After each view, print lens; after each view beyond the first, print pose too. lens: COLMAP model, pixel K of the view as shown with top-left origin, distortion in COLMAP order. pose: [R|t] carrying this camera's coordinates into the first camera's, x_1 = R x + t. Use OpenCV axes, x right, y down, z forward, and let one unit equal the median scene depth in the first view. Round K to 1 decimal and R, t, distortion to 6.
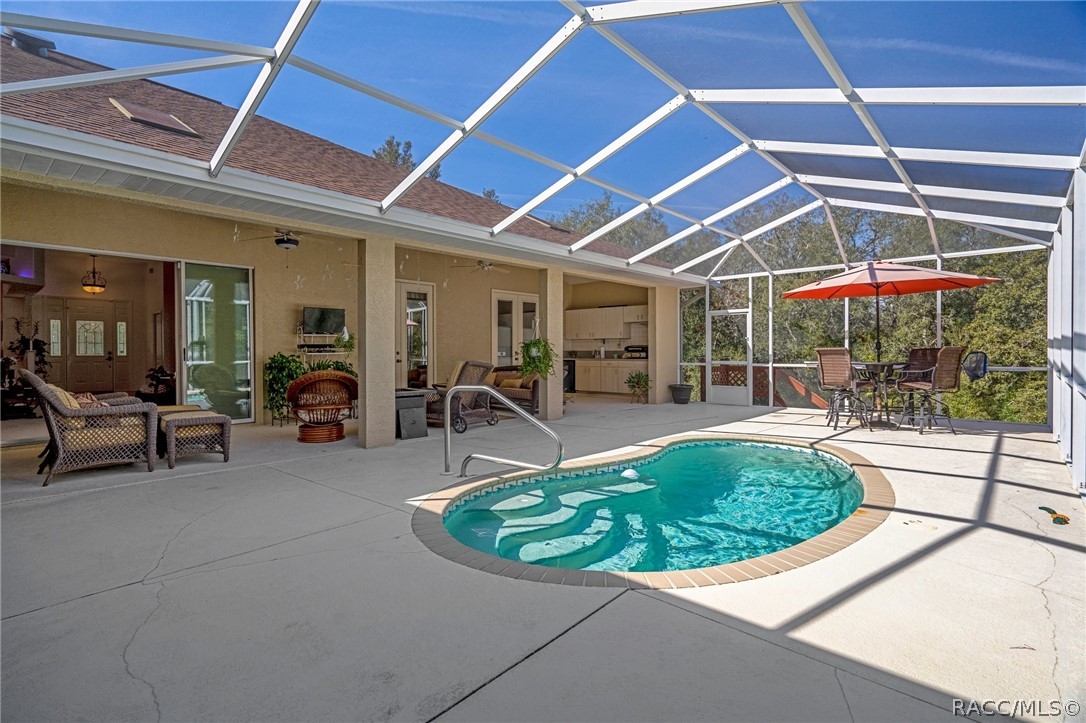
lens RADIAL K [[532.6, 0, 540.2], [0, 532.6, 354.8], [0, 0, 1]] dist [0.000391, -0.000286]
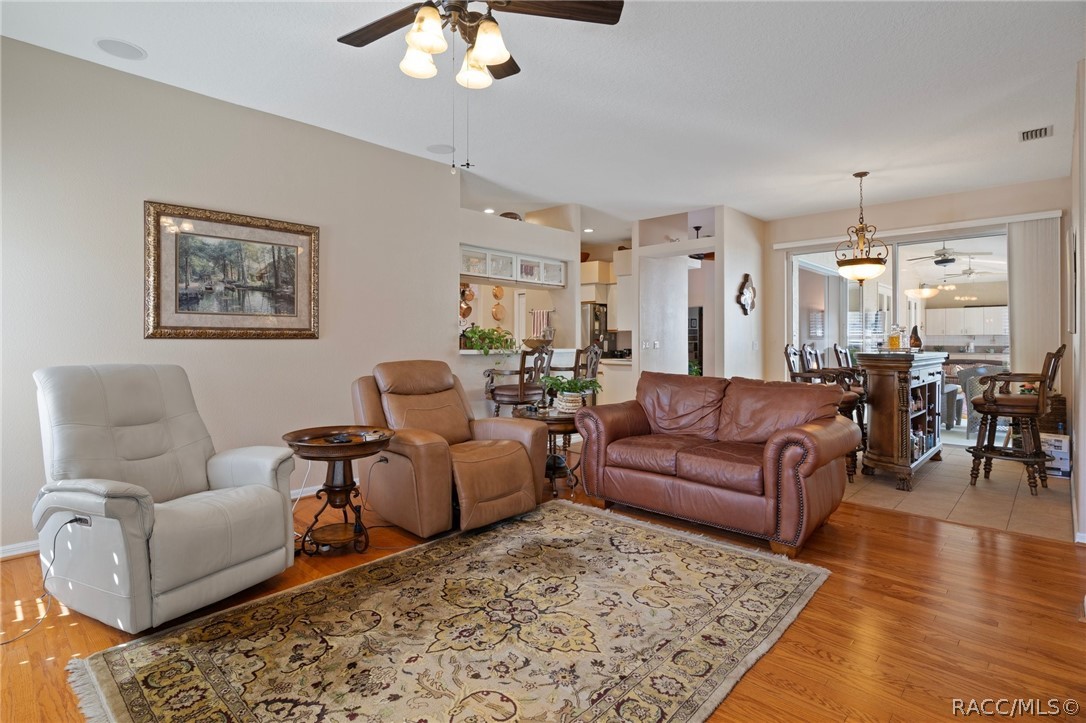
lens RADIAL K [[550.5, 0, 533.5], [0, 550.5, 338.7], [0, 0, 1]] dist [0.000870, 0.000261]
pose [[0.999405, 0.005528, -0.034036, -1.188243], [-0.005923, 0.999916, -0.011523, -0.004457], [0.033969, 0.011718, 0.999354, -0.294118]]
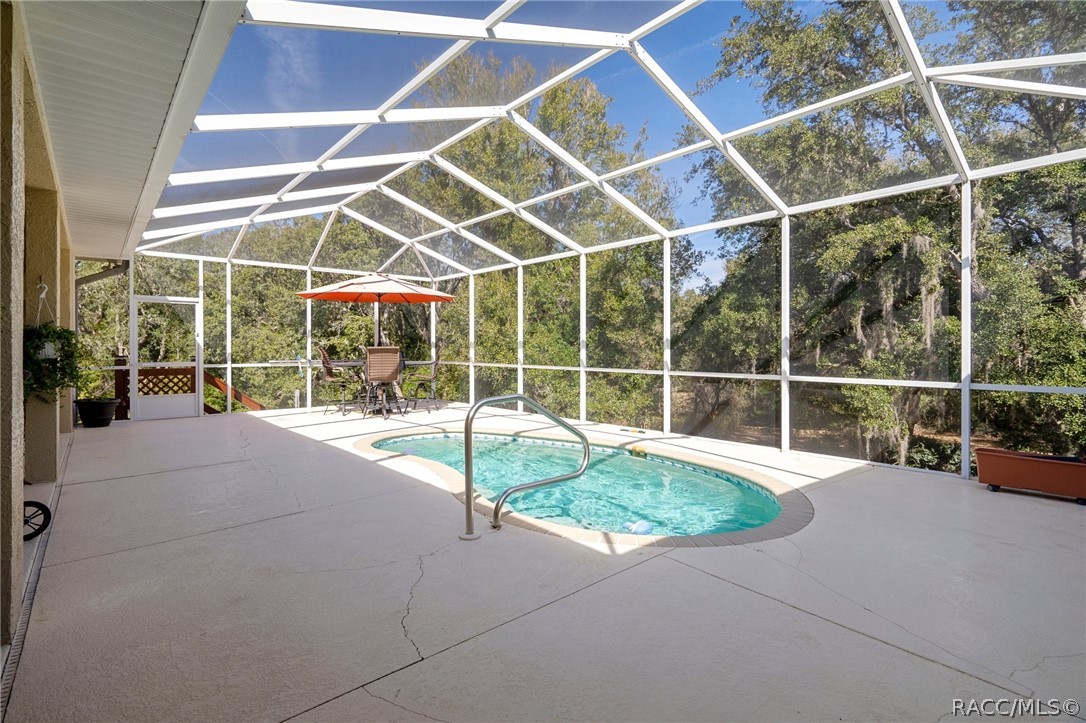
lens RADIAL K [[532.6, 0, 540.2], [0, 532.6, 354.8], [0, 0, 1]] dist [0.000391, -0.000286]
pose [[0.129664, -0.003626, 0.991551, -0.460722], [0.005246, 0.999982, 0.002971, 0.001982], [-0.991544, 0.004816, 0.129681, 0.474821]]
